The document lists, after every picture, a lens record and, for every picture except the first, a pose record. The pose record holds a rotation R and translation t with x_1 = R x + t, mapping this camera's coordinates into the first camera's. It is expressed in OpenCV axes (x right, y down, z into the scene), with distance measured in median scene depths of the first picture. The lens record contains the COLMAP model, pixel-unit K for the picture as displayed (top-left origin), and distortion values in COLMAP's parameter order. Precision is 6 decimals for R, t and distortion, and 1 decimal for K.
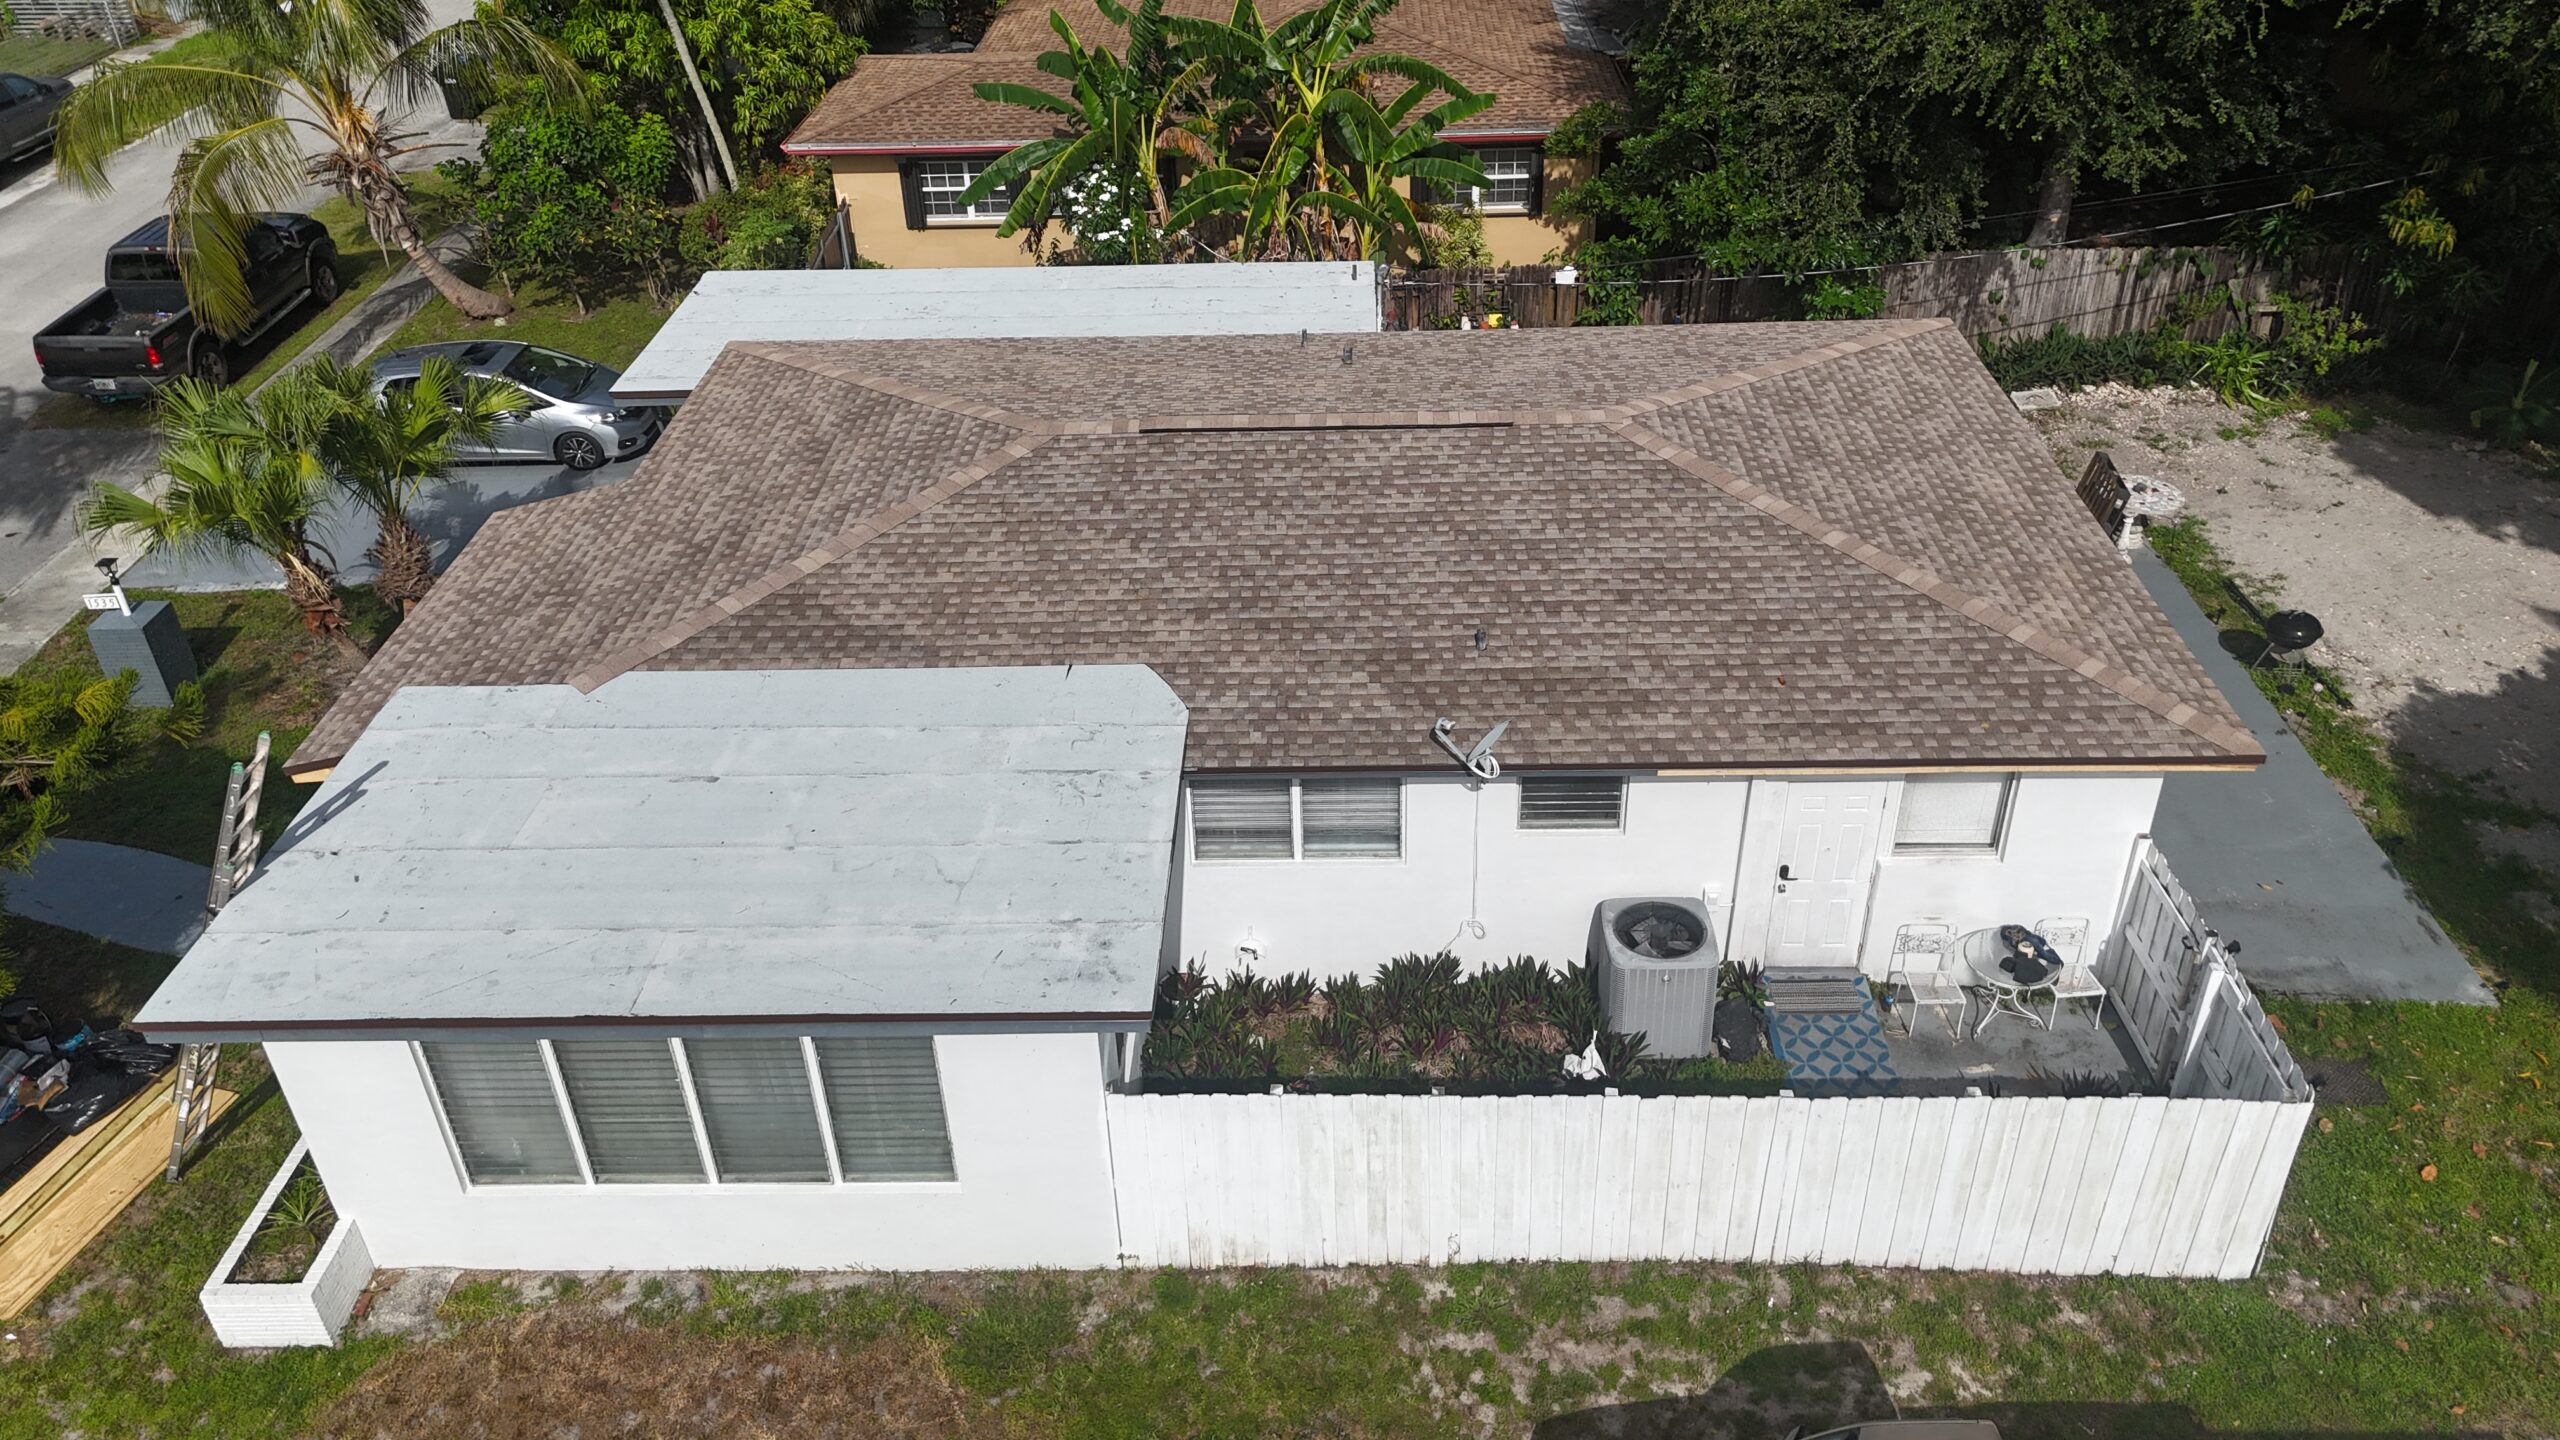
lens RADIAL K [[1886.6, 0, 1280.0], [0, 1886.6, 720.0], [0, 0, 1]] dist [0.065909, -0.054840]
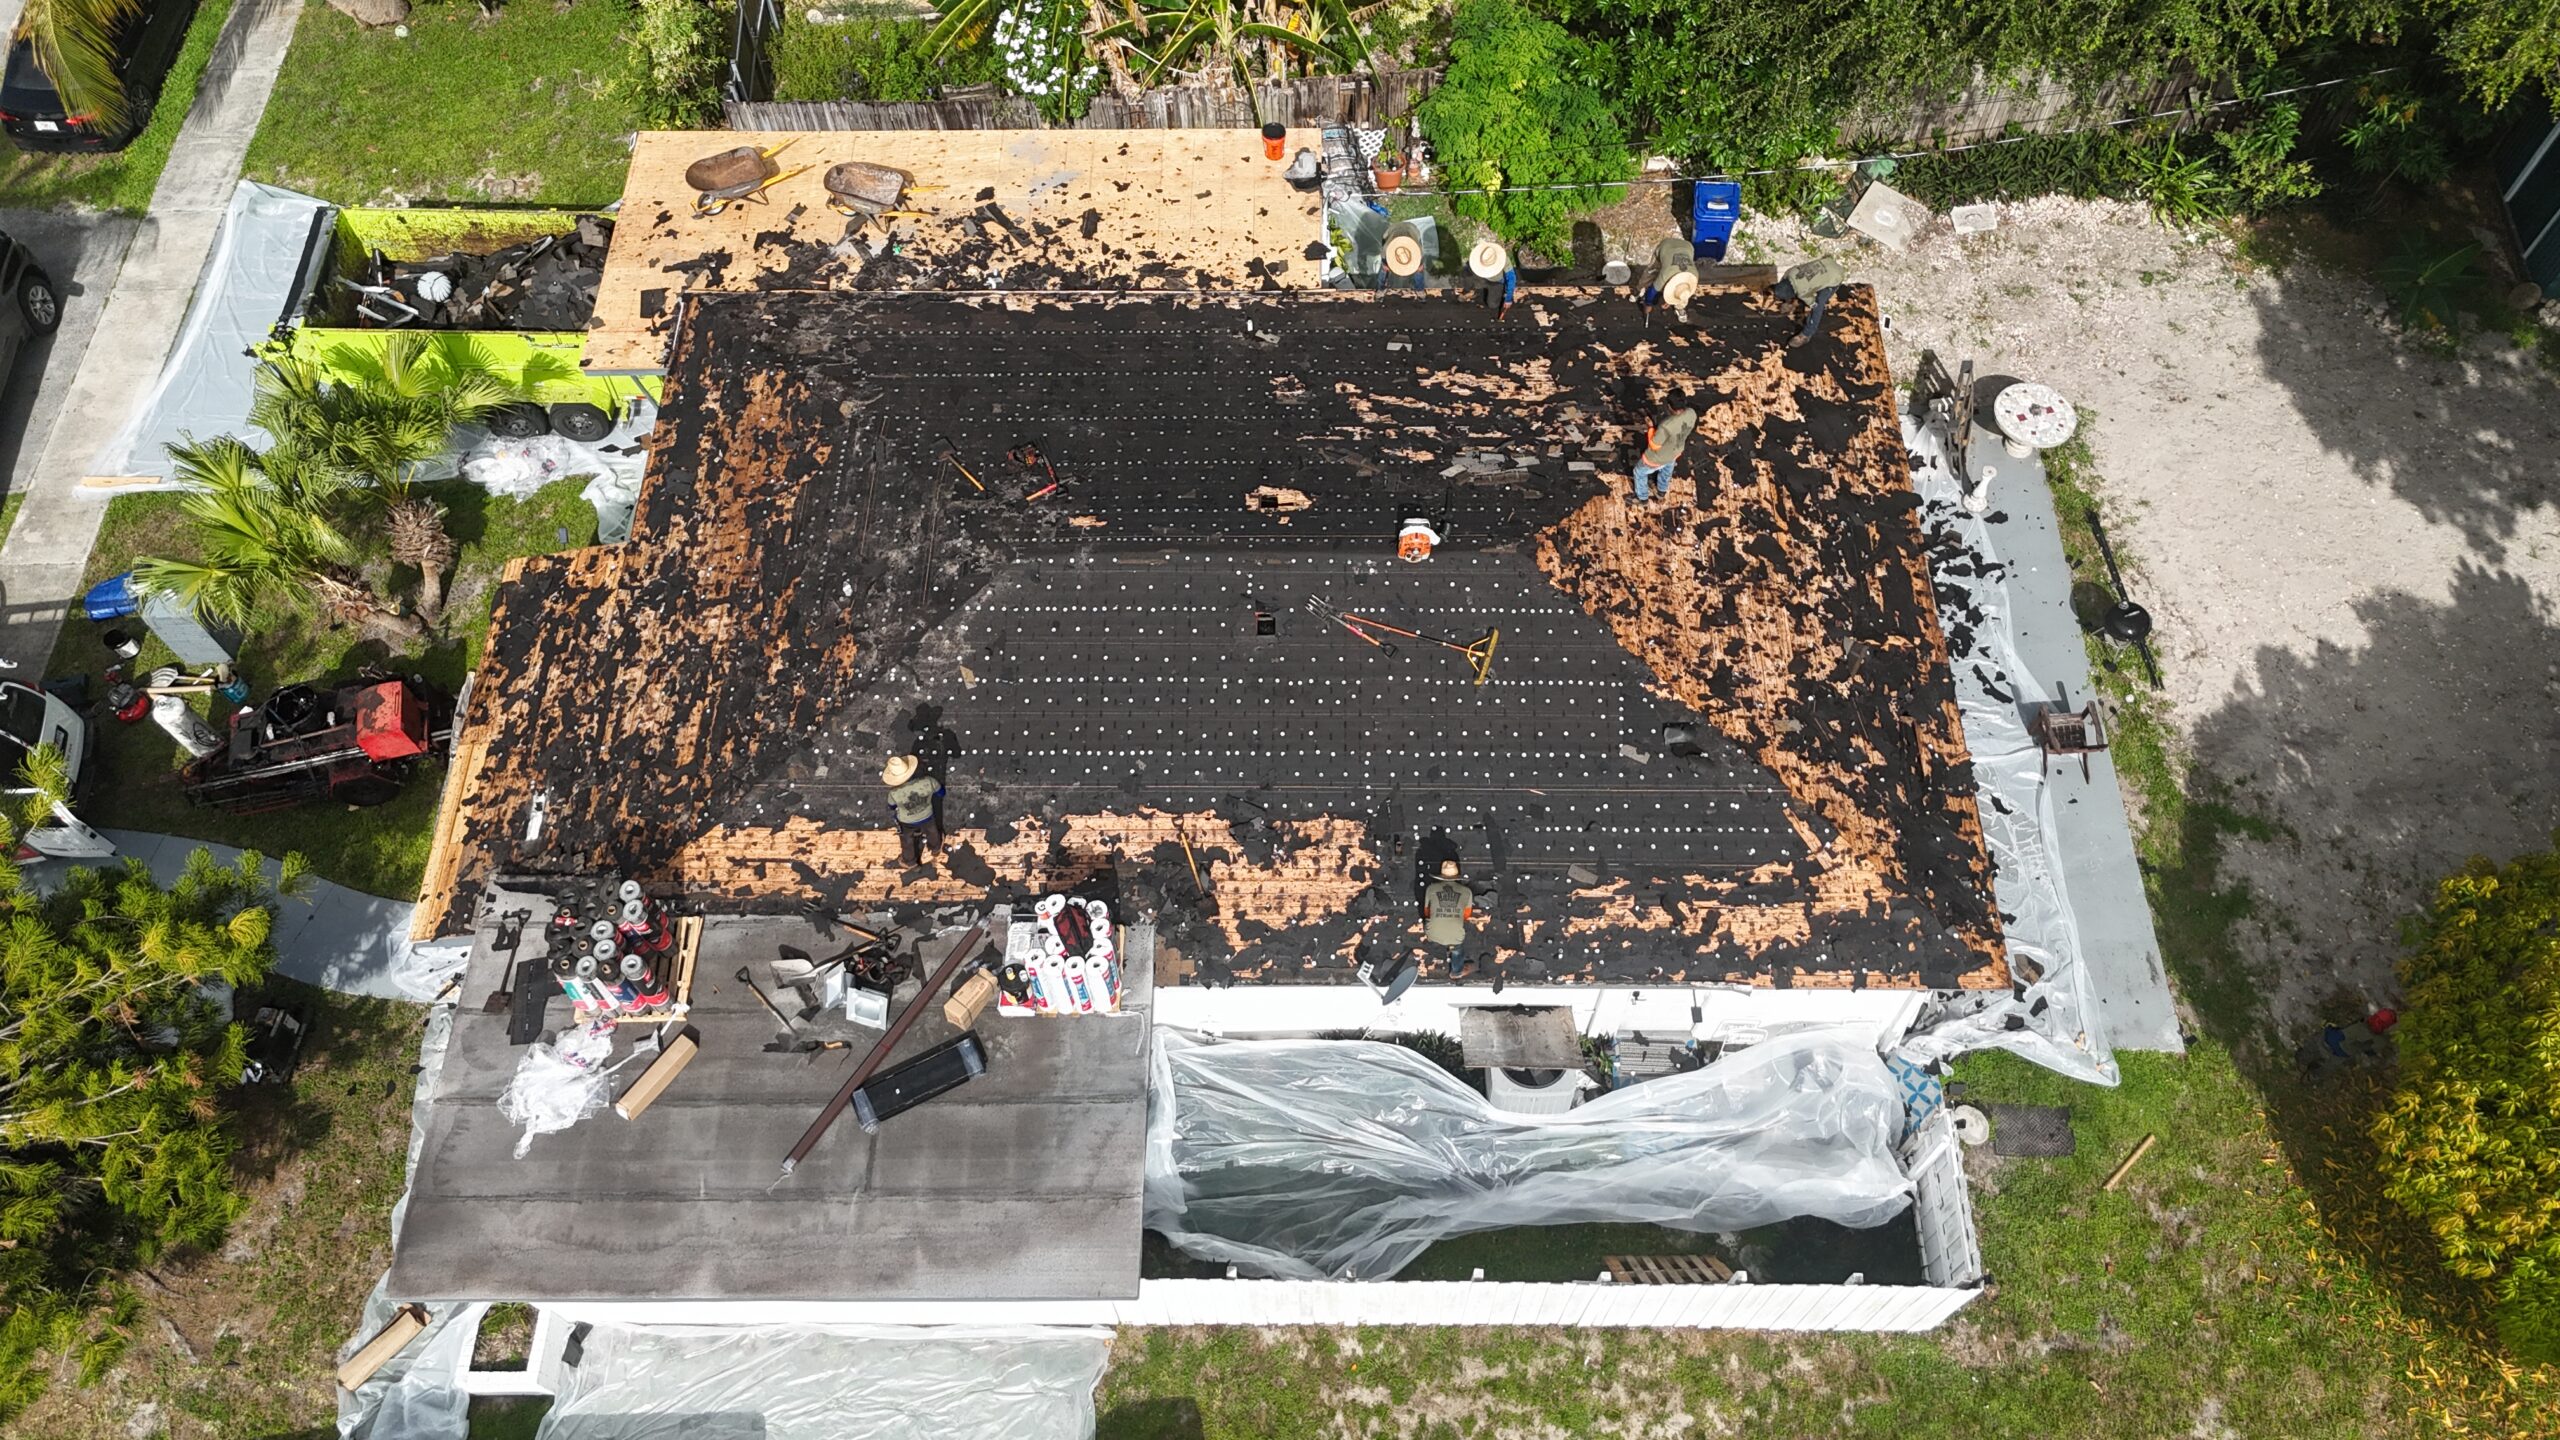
lens RADIAL K [[1887.4, 0, 1284.1], [0, 1887.4, 722.3], [0, 0, 1]] dist [0.088698, -0.086612]
pose [[0.999724, -0.012163, 0.020082, 0.009689], [0.001835, 0.893213, 0.449630, -0.559551], [-0.023407, -0.449469, 0.892989, -0.026693]]
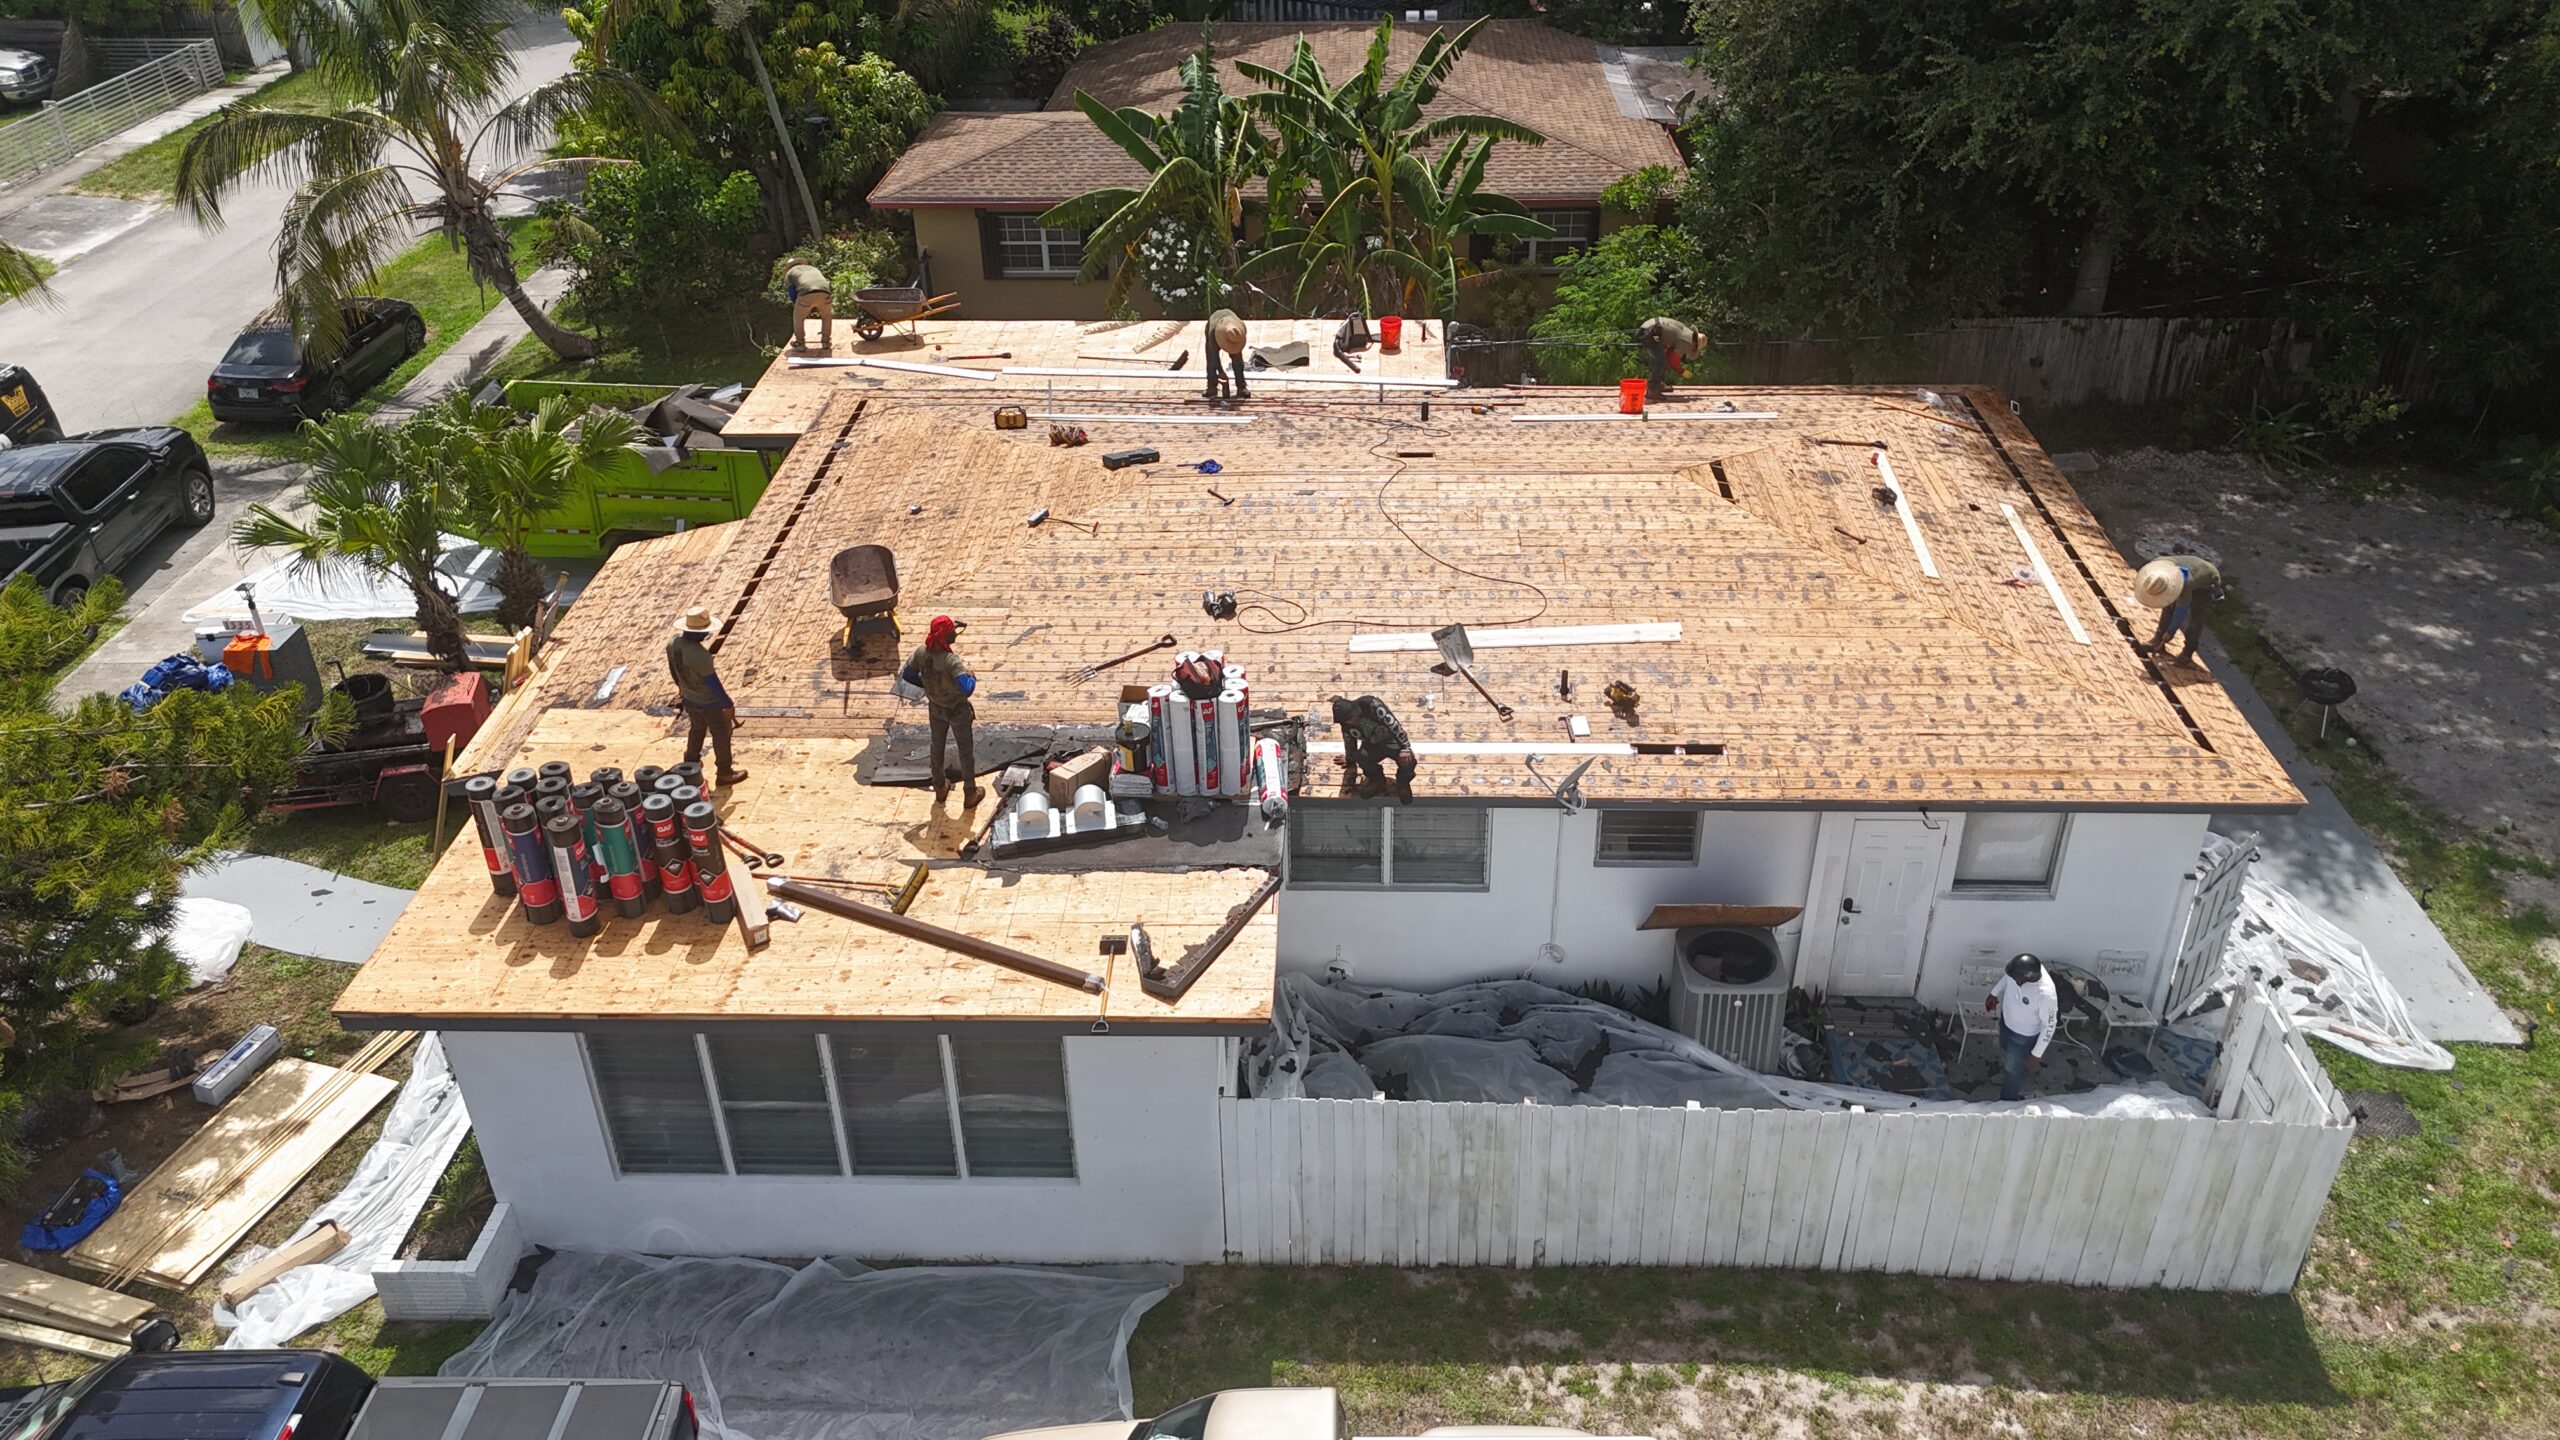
lens RADIAL K [[1900.9, 0, 1284.2], [0, 1900.9, 705.6], [0, 0, 1]] dist [0.079499, -0.079153]
pose [[0.999847, 0.017087, -0.003690, -0.040343], [-0.017192, 0.999379, -0.030743, 0.006283], [0.003163, 0.030802, 0.999521, -0.064145]]
